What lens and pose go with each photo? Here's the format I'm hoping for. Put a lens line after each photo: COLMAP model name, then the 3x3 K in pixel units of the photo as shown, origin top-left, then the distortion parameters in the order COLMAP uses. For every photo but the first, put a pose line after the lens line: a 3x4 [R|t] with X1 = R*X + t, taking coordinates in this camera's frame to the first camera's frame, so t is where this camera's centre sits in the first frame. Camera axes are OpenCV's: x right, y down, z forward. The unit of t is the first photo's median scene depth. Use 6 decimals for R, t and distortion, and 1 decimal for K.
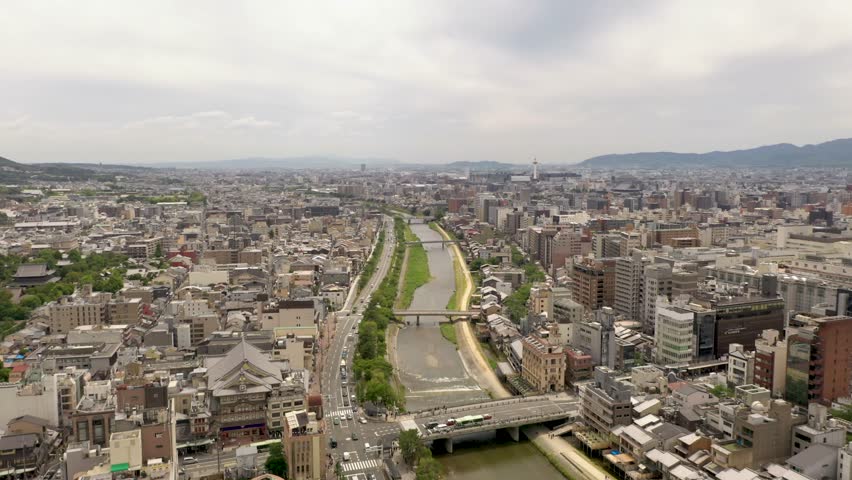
lens RADIAL K [[740.1, 0, 403.4], [0, 740.1, 239.3], [0, 0, 1]] dist [0.016270, -0.001721]
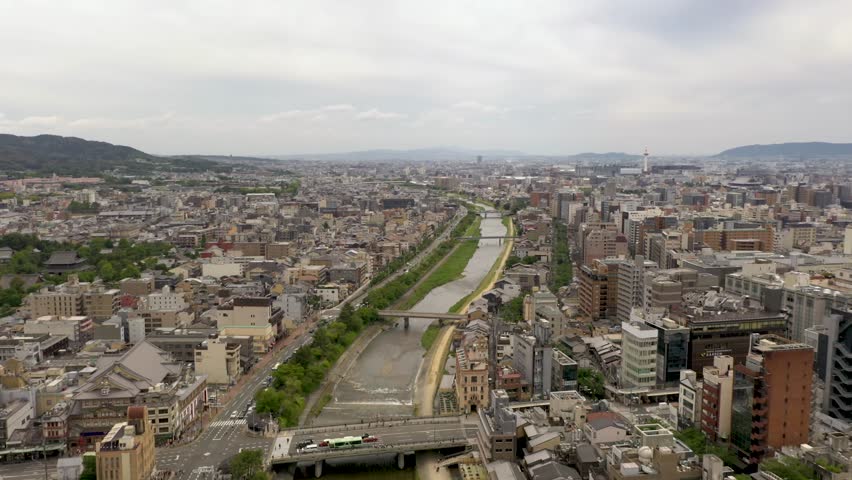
lens RADIAL K [[740.1, 0, 403.4], [0, 740.1, 239.3], [0, 0, 1]] dist [0.016270, -0.001721]
pose [[0.983109, 0.020298, -0.181890, 0.256424], [-0.018328, 0.999754, 0.012505, -0.010199], [0.182099, -0.008960, 0.983239, 0.110522]]
